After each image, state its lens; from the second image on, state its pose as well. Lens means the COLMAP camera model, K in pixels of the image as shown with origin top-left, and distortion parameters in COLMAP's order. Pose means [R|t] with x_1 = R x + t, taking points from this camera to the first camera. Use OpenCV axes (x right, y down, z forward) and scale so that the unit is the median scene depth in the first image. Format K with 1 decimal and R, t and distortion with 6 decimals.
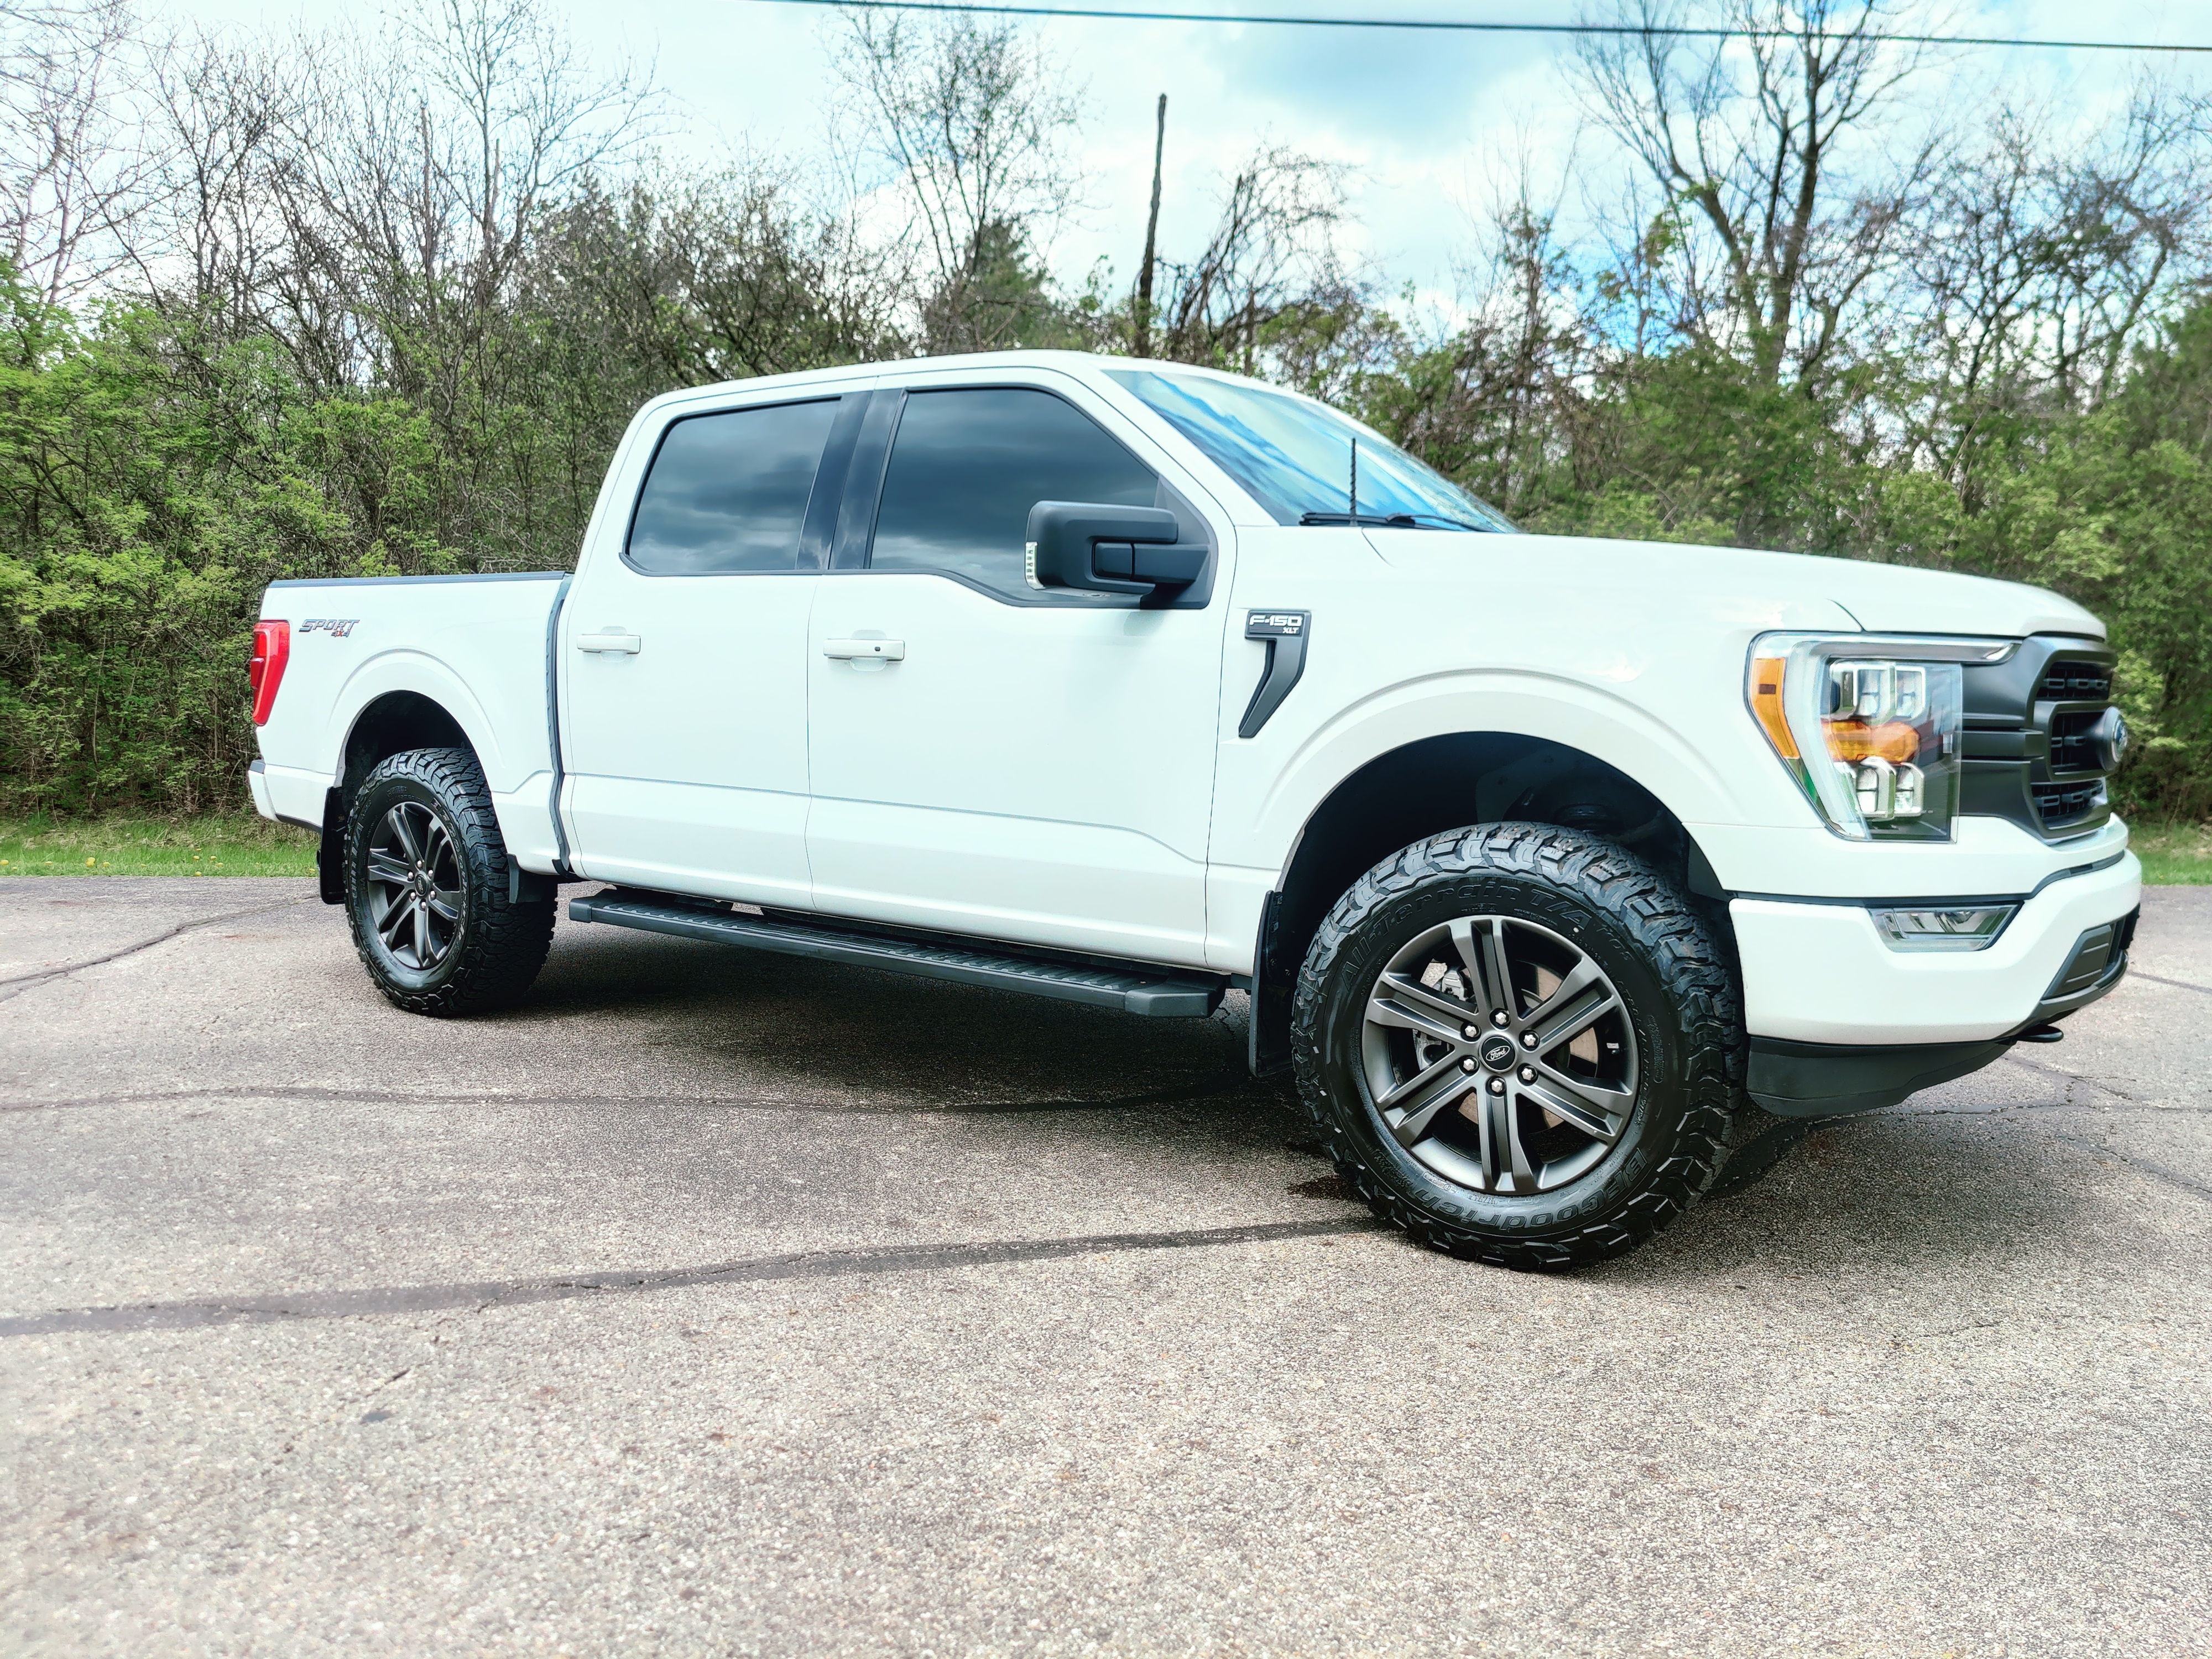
lens RADIAL K [[1677.9, 0, 1112.5], [0, 1677.9, 834.2], [0, 0, 1]] dist [0.016134, 0.055991]
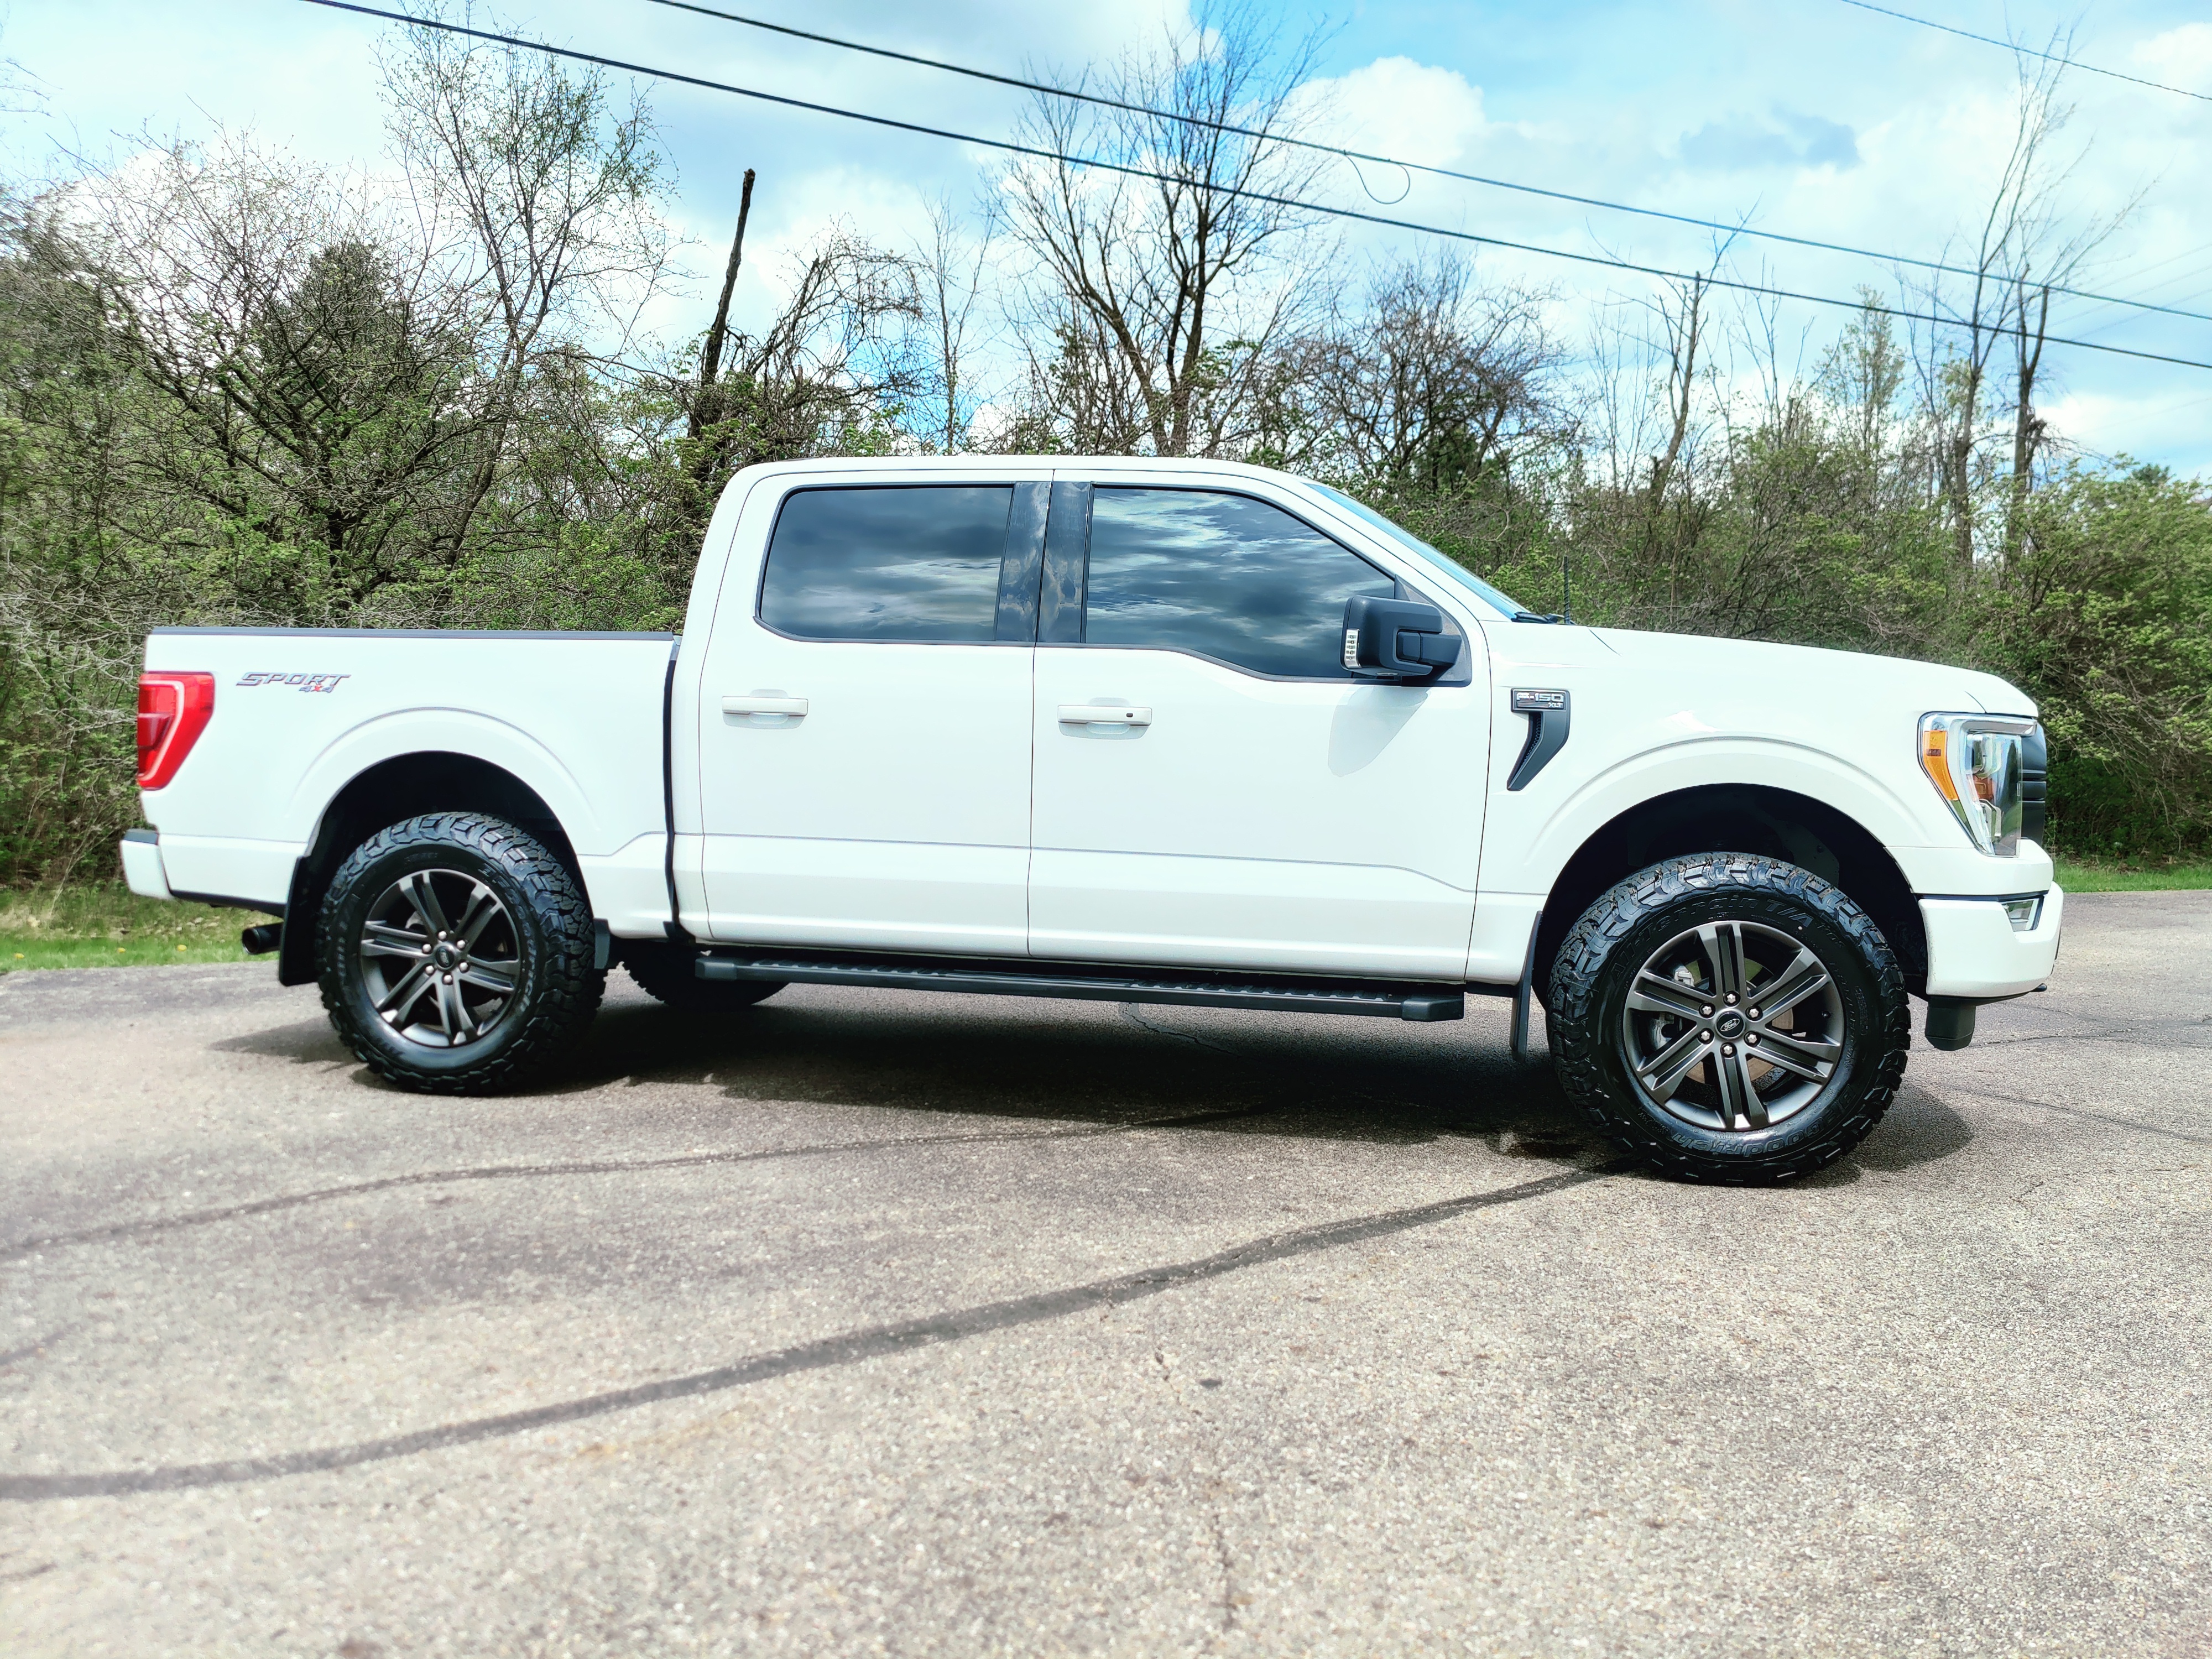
lens RADIAL K [[1661.7, 0, 1102.1], [0, 1661.7, 853.5], [0, 0, 1]] dist [0.047836, 0.005200]
pose [[0.911095, -0.022085, 0.411605, -0.741840], [0.032897, 0.999274, -0.019200, 0.003672], [-0.410882, 0.031034, 0.911160, -0.007445]]
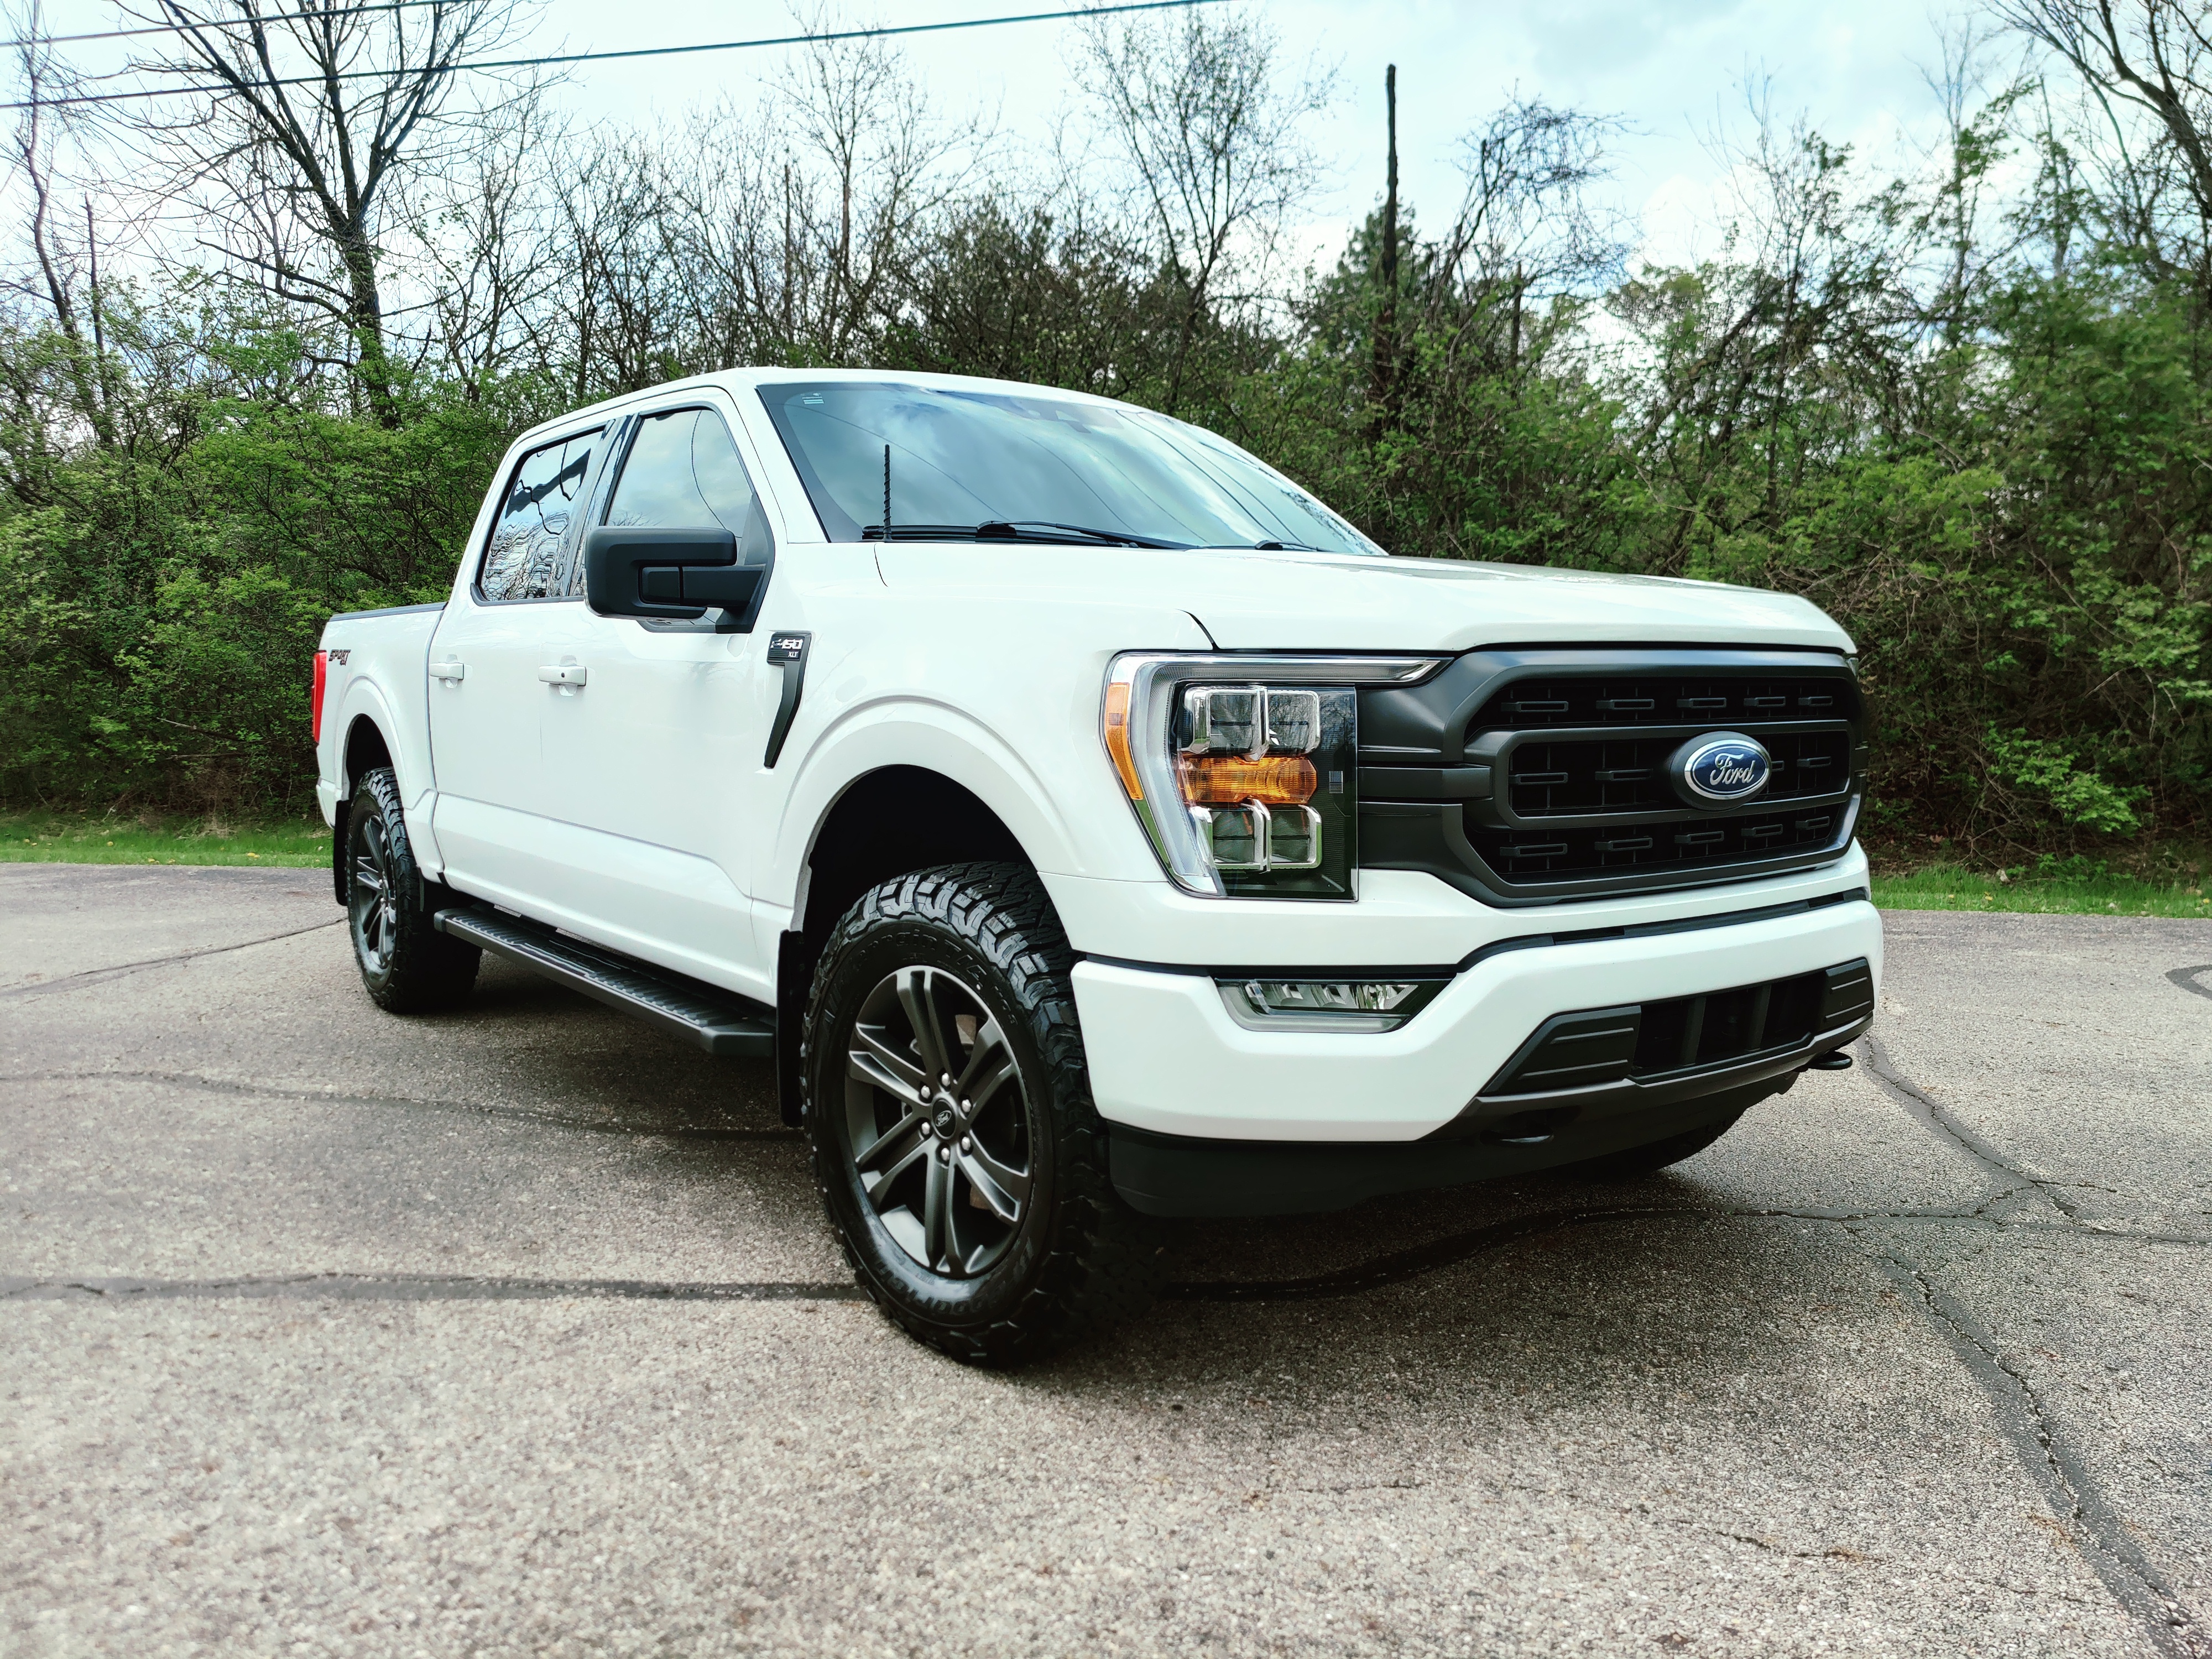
lens RADIAL K [[1649.1, 0, 1087.9], [0, 1649.1, 844.4], [0, 0, 1]] dist [0.084981, -0.078179]
pose [[0.955677, 0.015163, -0.294025, 0.547182], [-0.012590, 0.999864, 0.010639, -0.027418], [0.294147, -0.006466, 0.955738, 0.162748]]
